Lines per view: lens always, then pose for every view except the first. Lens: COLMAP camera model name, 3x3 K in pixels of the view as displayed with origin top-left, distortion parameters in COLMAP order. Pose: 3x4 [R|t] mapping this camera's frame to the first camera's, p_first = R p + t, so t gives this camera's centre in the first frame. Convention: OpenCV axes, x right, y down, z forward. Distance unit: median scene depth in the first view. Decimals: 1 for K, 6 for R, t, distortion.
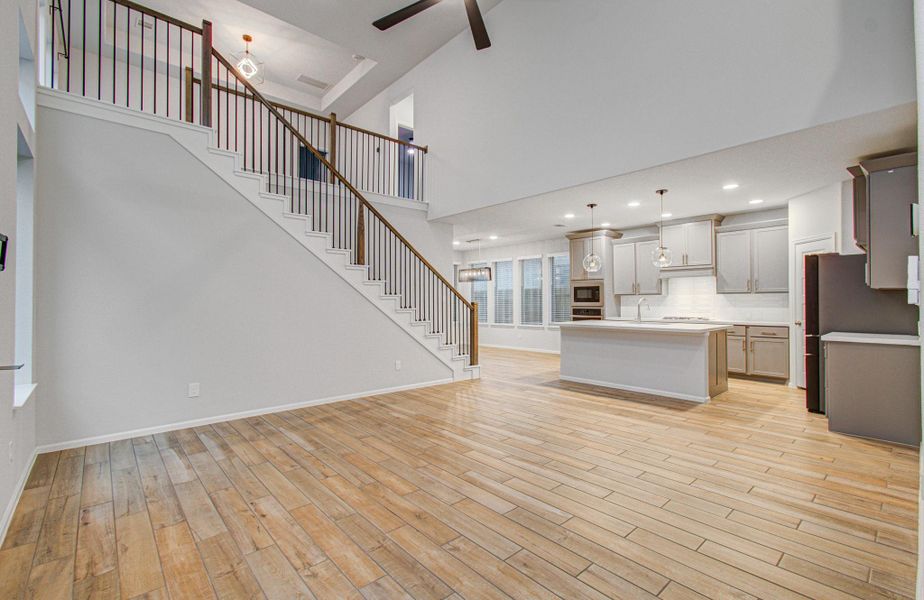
lens RADIAL K [[403.3, 0, 459.4], [0, 403.3, 298.1], [0, 0, 1]] dist [-0.000812, 0.000296]
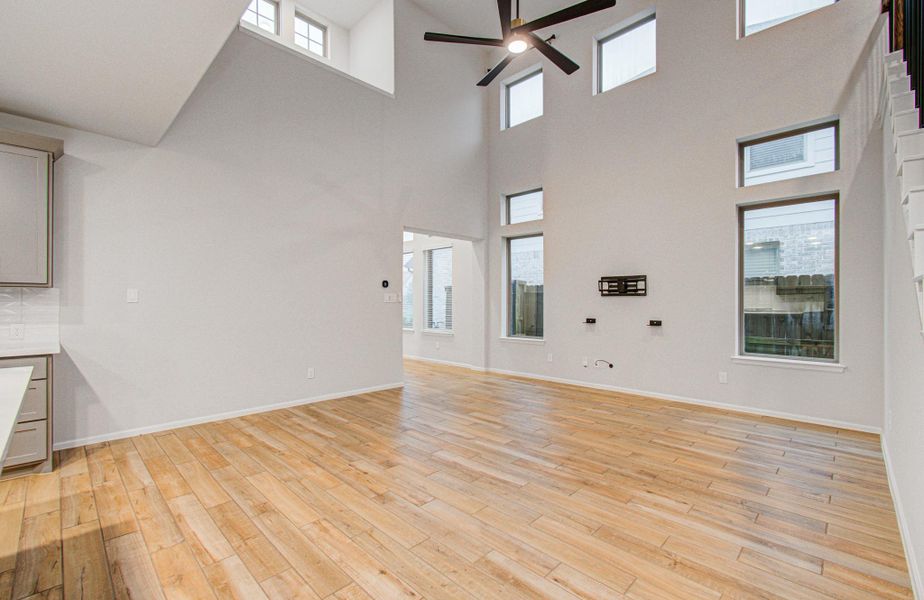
lens RADIAL K [[401.6, 0, 461.3], [0, 401.6, 302.0], [0, 0, 1]] dist [-0.003725, 0.000060]
pose [[-0.996677, 0.000682, -0.081452, 0.217928], [0.001615, 0.999934, -0.011391, 0.019405], [0.081439, -0.011485, -0.996612, 1.914398]]
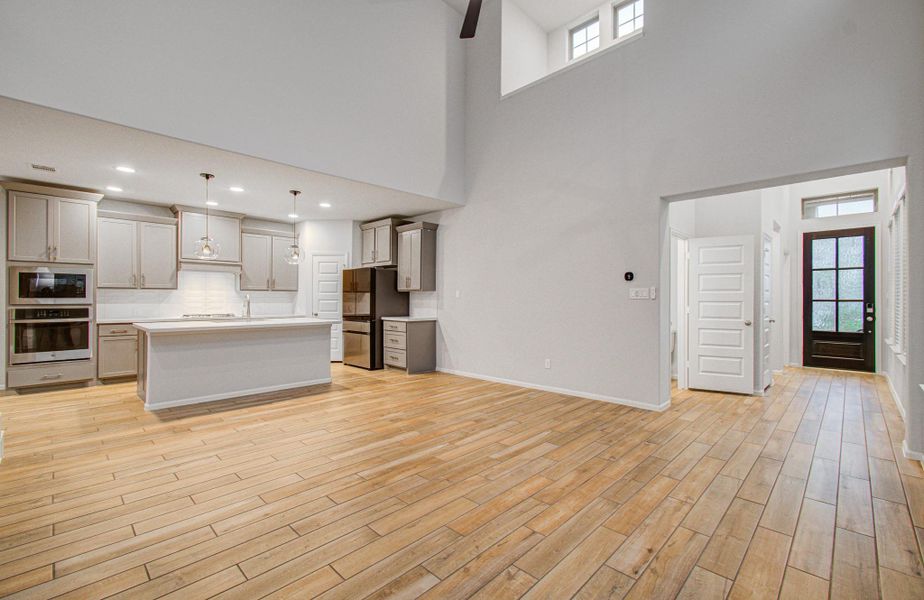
lens RADIAL K [[401.6, 0, 461.3], [0, 401.6, 302.0], [0, 0, 1]] dist [-0.003725, 0.000060]
pose [[-0.077650, -0.003148, 0.996976, -0.838907], [-0.014069, 0.999899, 0.002062, 0.016444], [-0.996881, -0.013867, -0.077687, 0.954961]]
